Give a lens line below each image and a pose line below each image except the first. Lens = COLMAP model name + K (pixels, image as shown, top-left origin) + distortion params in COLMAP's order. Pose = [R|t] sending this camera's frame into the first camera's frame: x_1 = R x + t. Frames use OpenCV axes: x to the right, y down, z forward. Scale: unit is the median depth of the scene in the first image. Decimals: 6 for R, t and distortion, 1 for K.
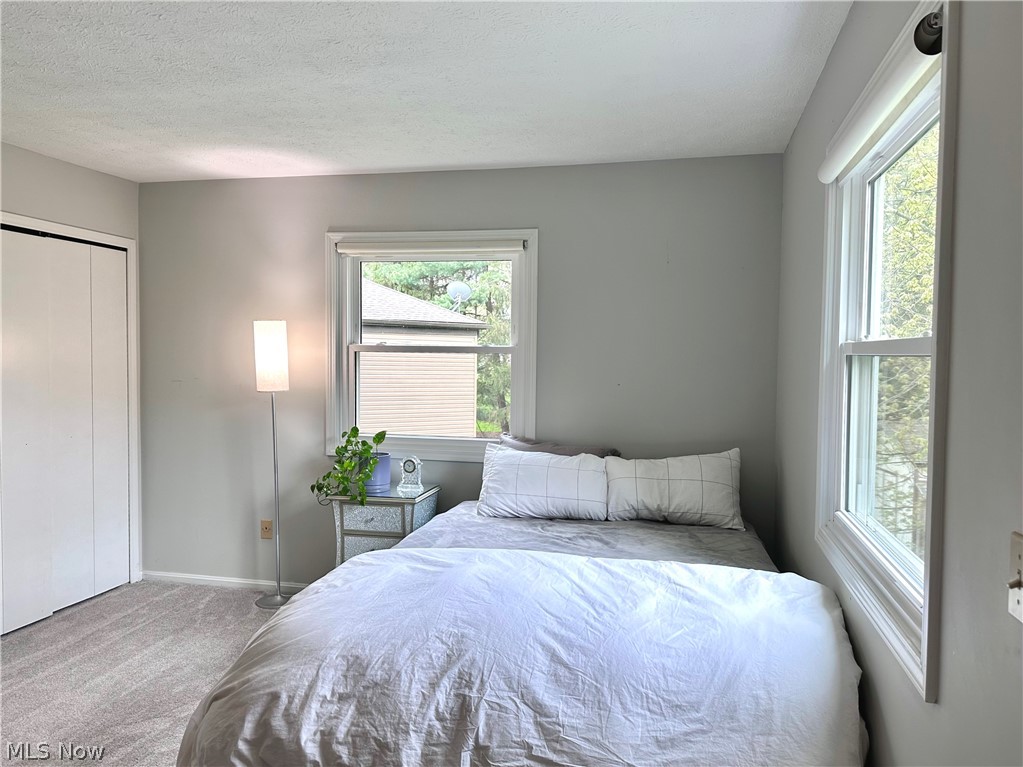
lens RADIAL K [[715.3, 0, 508.7], [0, 715.3, 385.1], [0, 0, 1]] dist [0.108246, -0.145365]
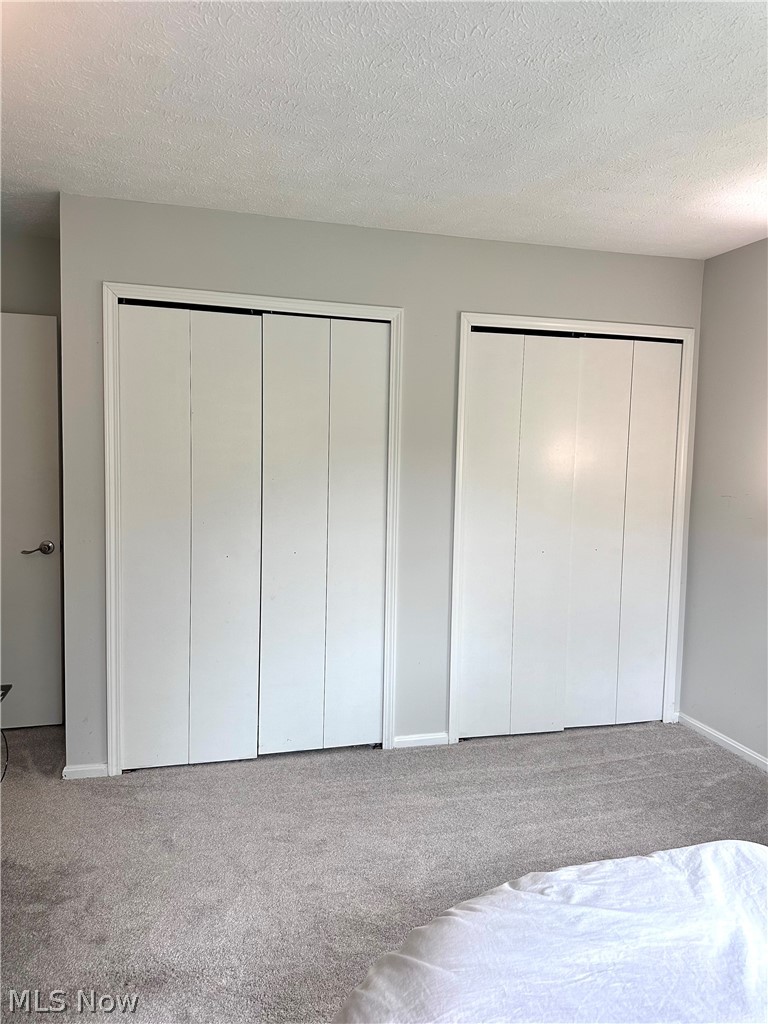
lens RADIAL K [[716.0, 0, 375.4], [0, 716.0, 514.5], [0, 0, 1]] dist [0.108246, -0.145365]
pose [[0.493126, 0.075216, -0.866700, 0.063803], [-0.052860, 0.997005, 0.056449, -0.012436], [0.868351, 0.017977, 0.495625, 0.286499]]
